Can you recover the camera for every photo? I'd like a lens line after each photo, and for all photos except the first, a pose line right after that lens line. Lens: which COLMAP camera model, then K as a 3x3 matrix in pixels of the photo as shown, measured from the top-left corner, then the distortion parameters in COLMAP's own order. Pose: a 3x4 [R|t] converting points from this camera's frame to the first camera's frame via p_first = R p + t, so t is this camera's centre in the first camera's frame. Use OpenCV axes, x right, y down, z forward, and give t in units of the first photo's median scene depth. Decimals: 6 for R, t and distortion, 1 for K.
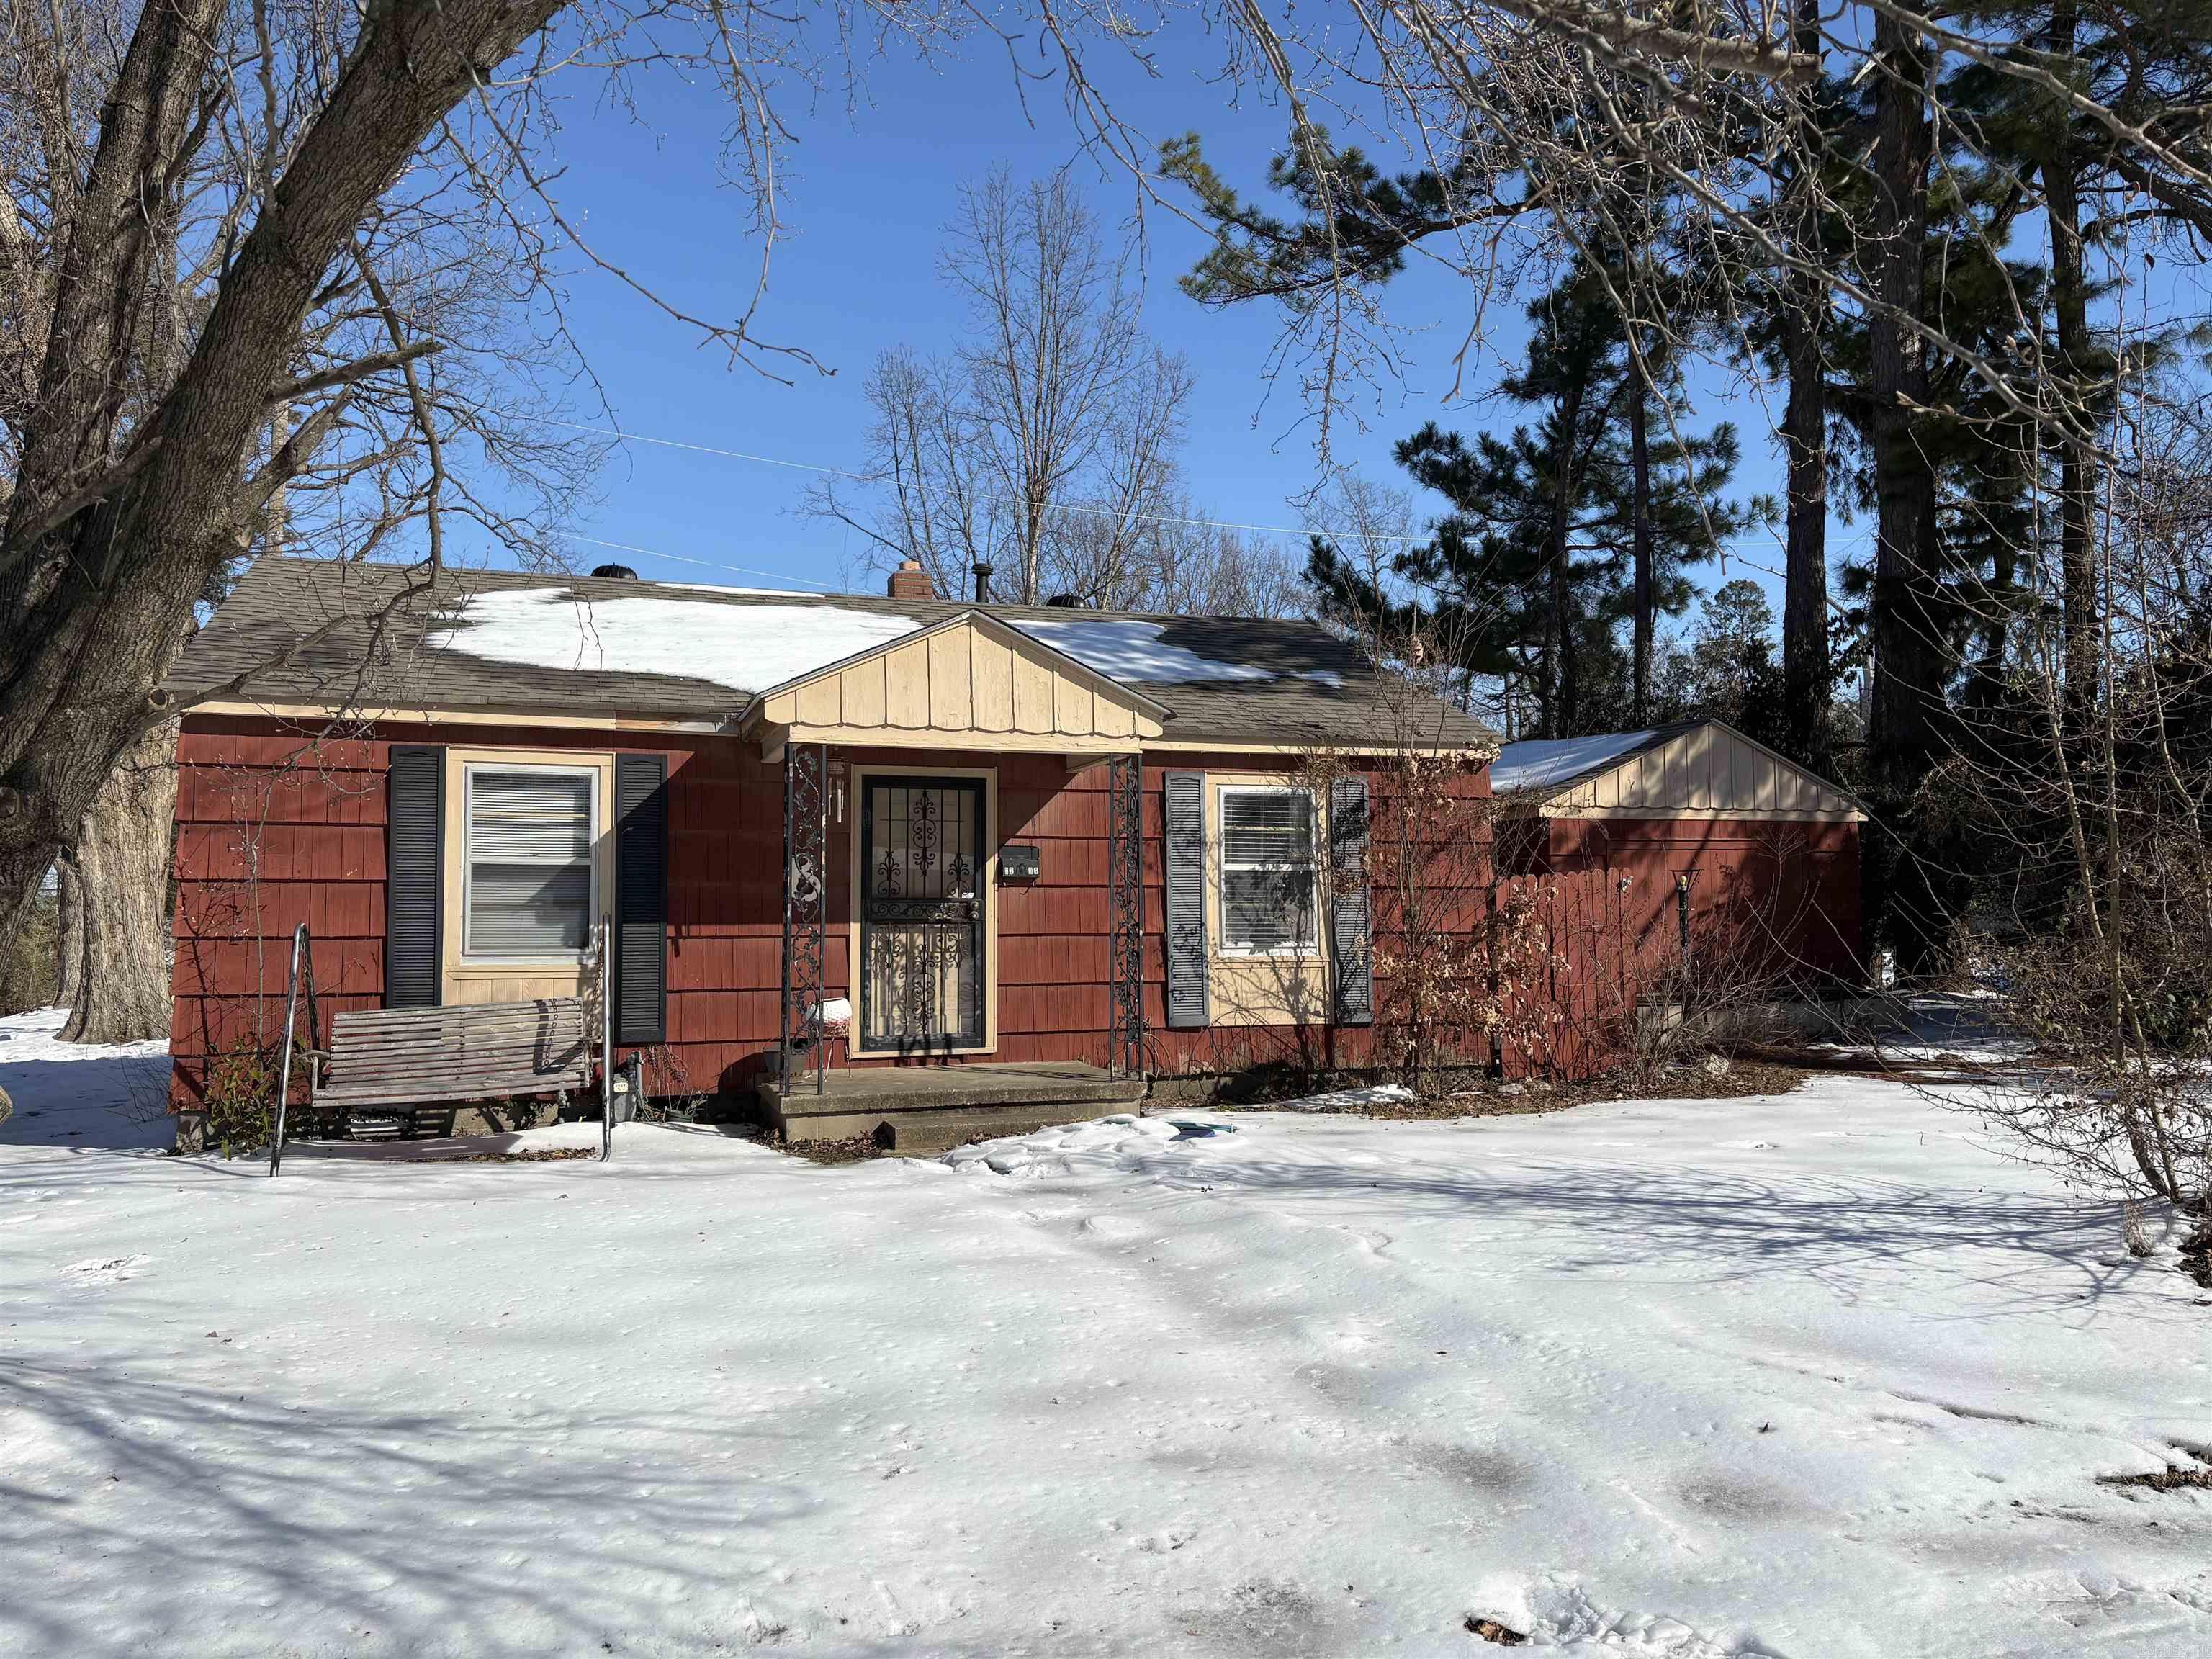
lens RADIAL K [[1656.4, 0, 1106.0], [0, 1656.4, 829.5], [0, 0, 1]] dist [0.008298, 0.003893]
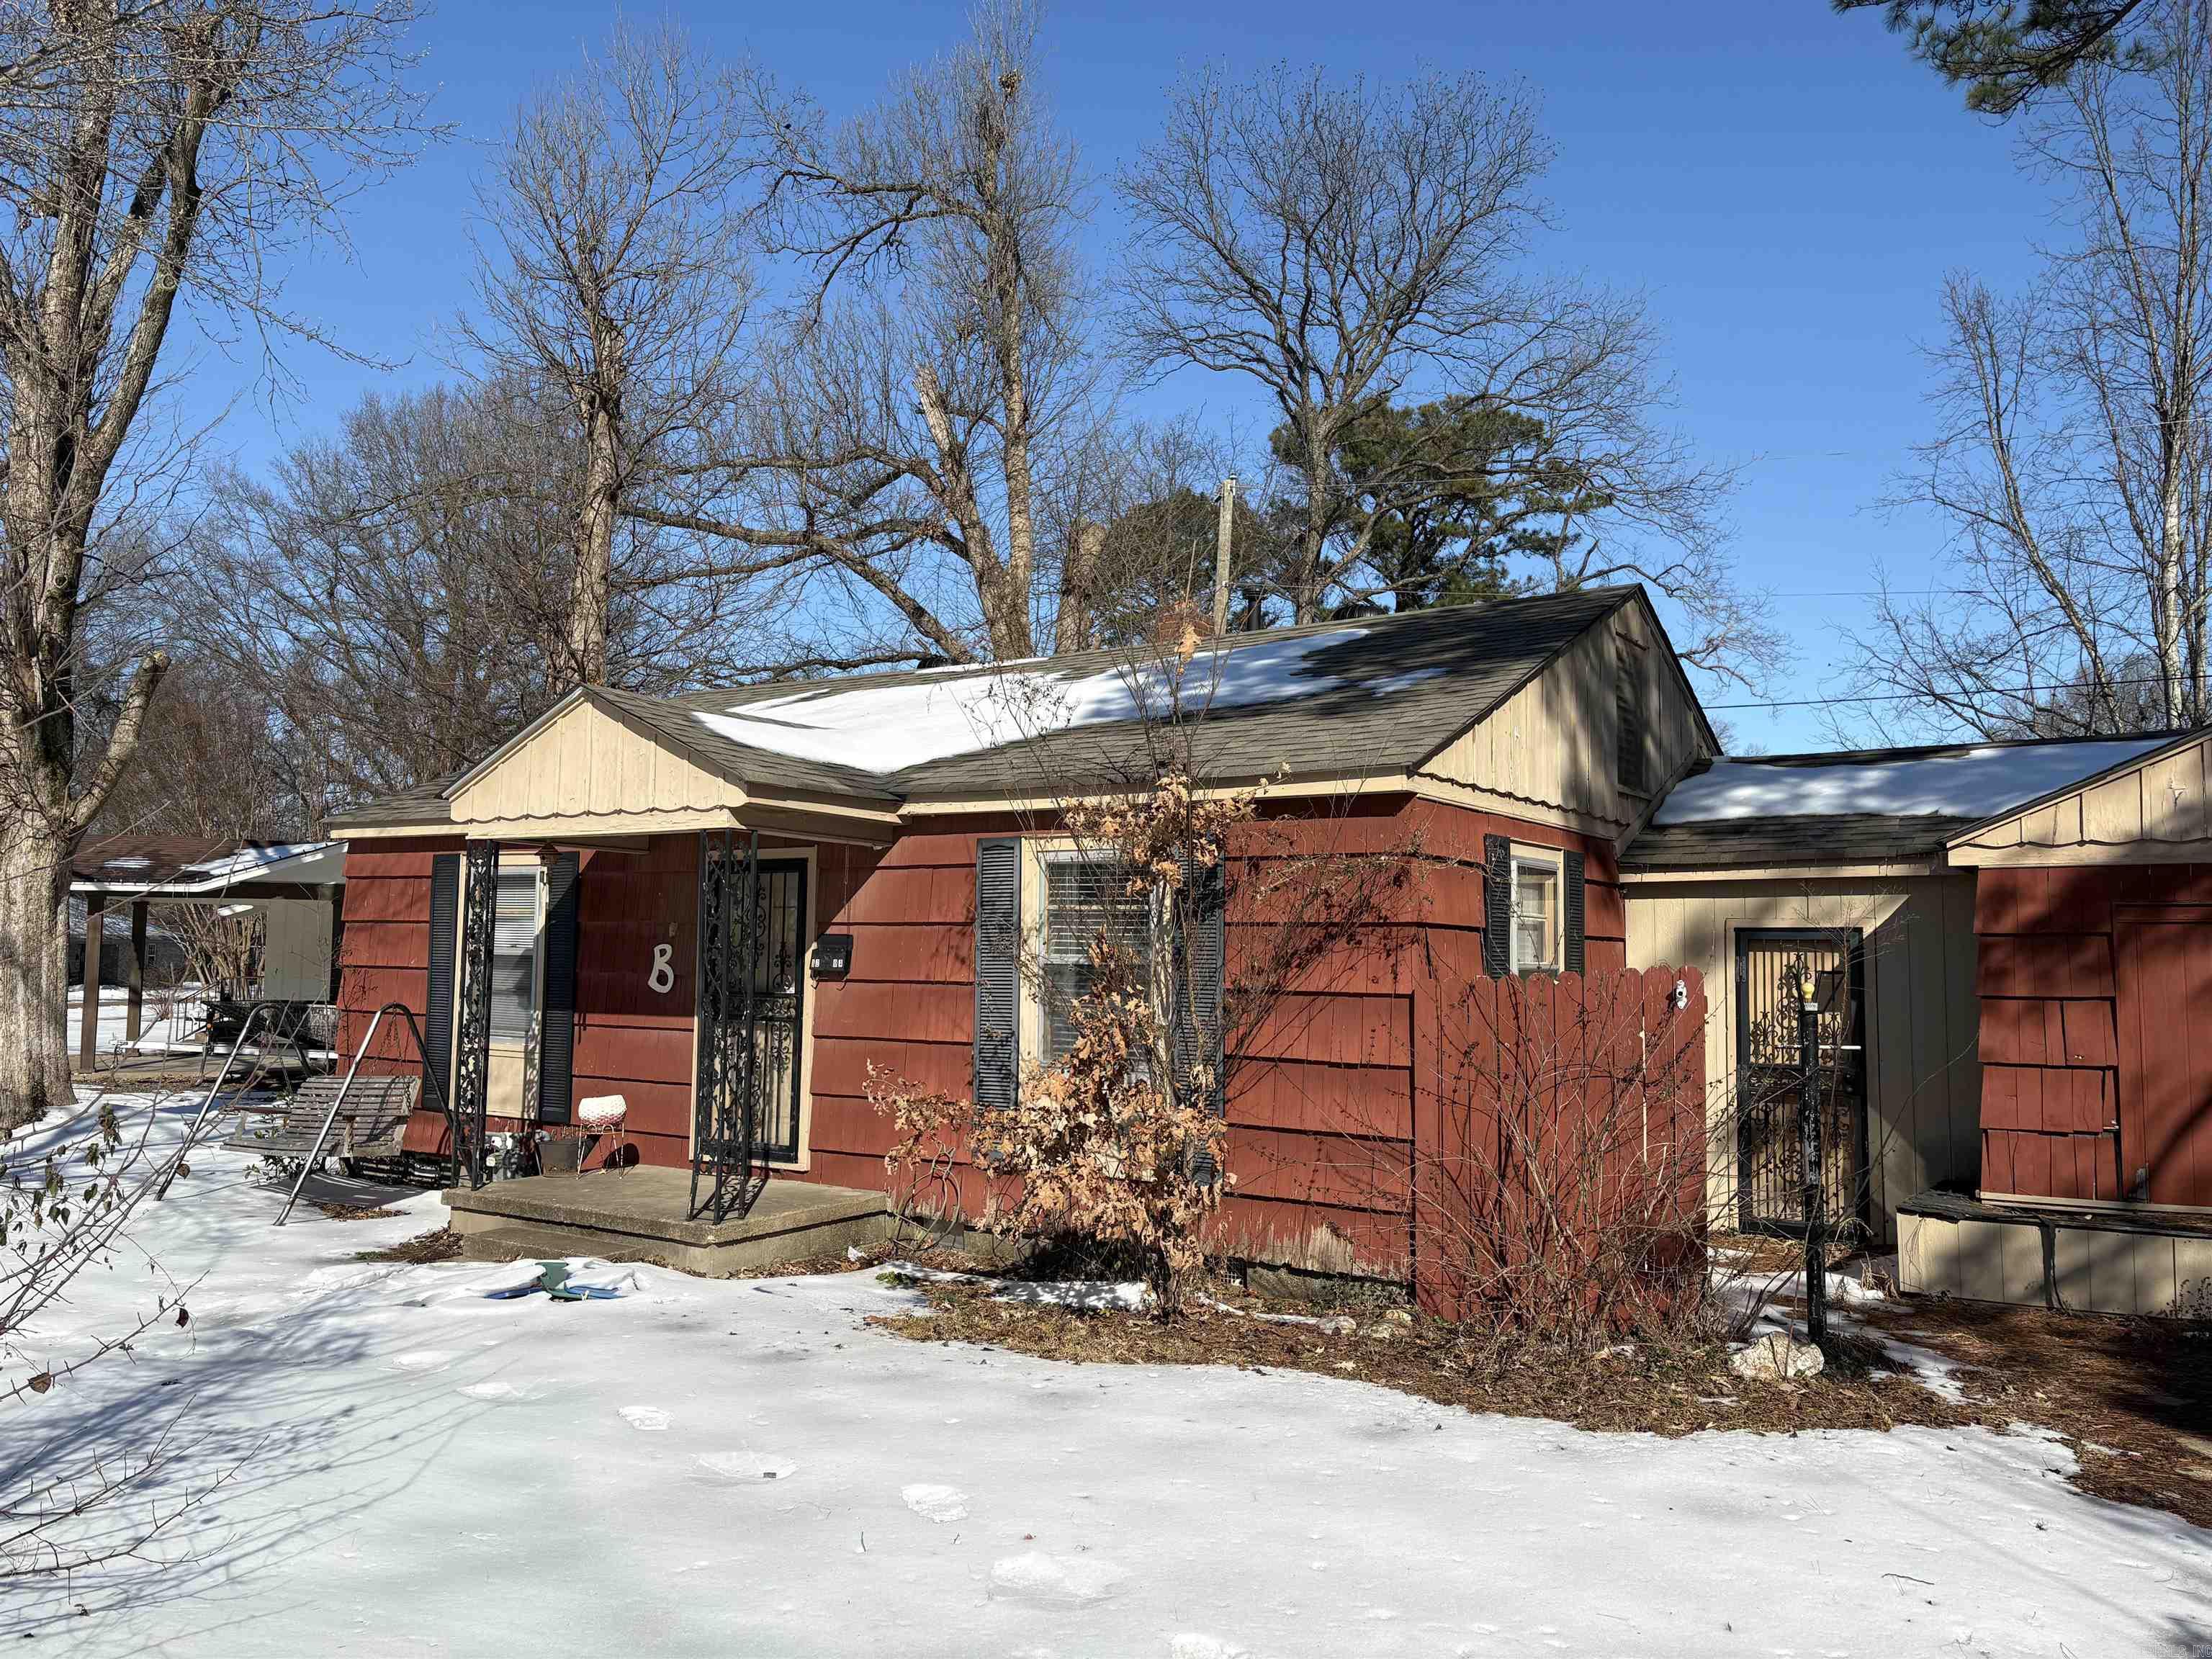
lens RADIAL K [[1656.4, 0, 1106.0], [0, 1656.4, 829.5], [0, 0, 1]] dist [0.008298, 0.003893]
pose [[0.600827, -0.051701, -0.797705, 0.731698], [0.023884, 0.998622, -0.046733, -0.000940], [0.799022, 0.009026, 0.601234, 0.593585]]
